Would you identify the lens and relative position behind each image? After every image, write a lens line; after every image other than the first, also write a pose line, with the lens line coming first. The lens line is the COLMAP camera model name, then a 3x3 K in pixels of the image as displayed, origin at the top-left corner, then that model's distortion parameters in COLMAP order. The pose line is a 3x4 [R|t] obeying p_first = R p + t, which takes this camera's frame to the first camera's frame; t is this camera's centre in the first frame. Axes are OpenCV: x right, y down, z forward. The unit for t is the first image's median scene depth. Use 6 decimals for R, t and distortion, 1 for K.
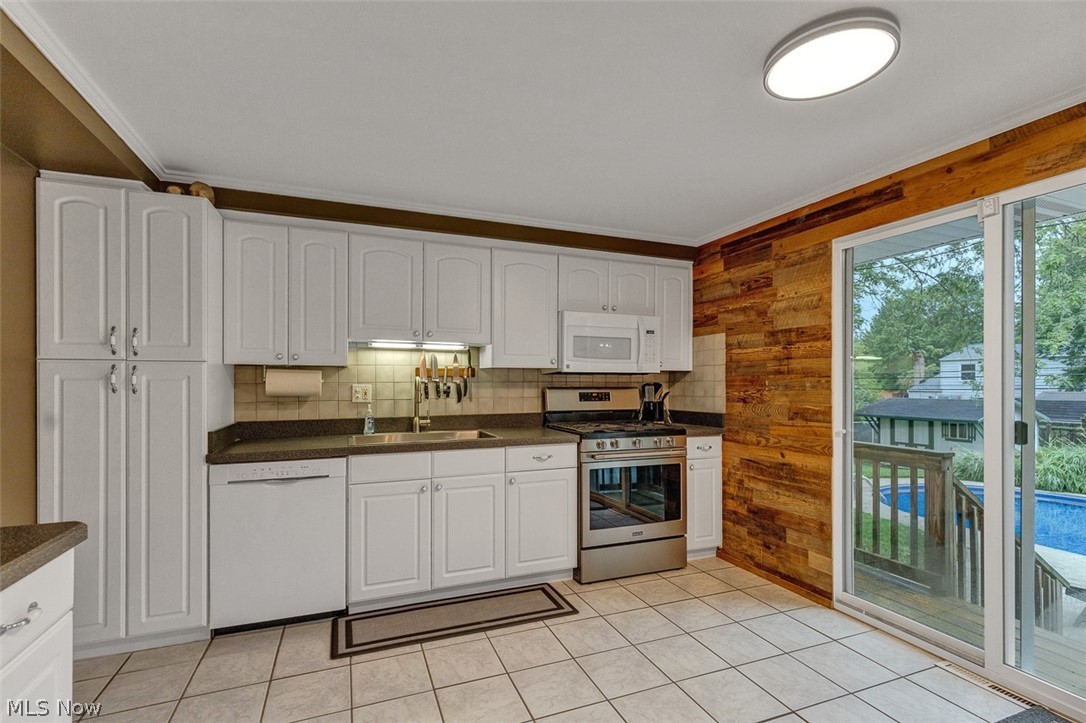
lens RADIAL K [[492.2, 0, 534.2], [0, 492.2, 379.5], [0, 0, 1]] dist [0.008449, -0.001541]
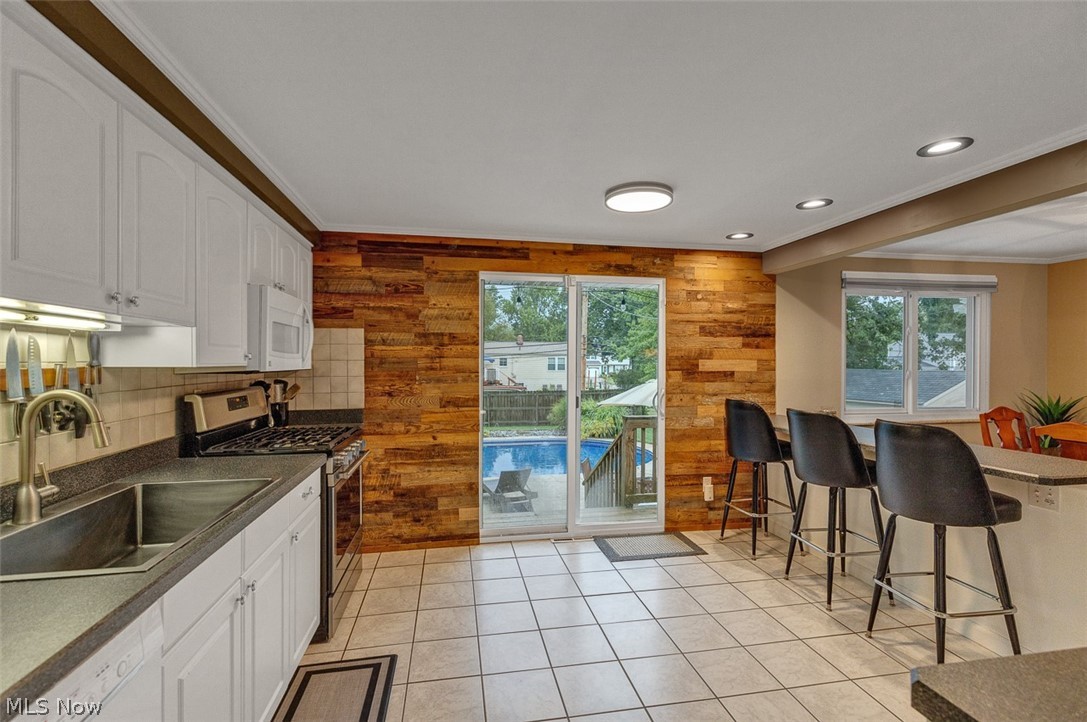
lens RADIAL K [[492.6, 0, 542.3], [0, 492.6, 361.3], [0, 0, 1]] dist [0.008449, -0.001541]
pose [[0.193125, -0.002077, 0.981172, -0.596990], [-0.004506, 0.999985, 0.003003, -0.035884], [-0.981164, -0.005001, 0.193113, 0.497578]]
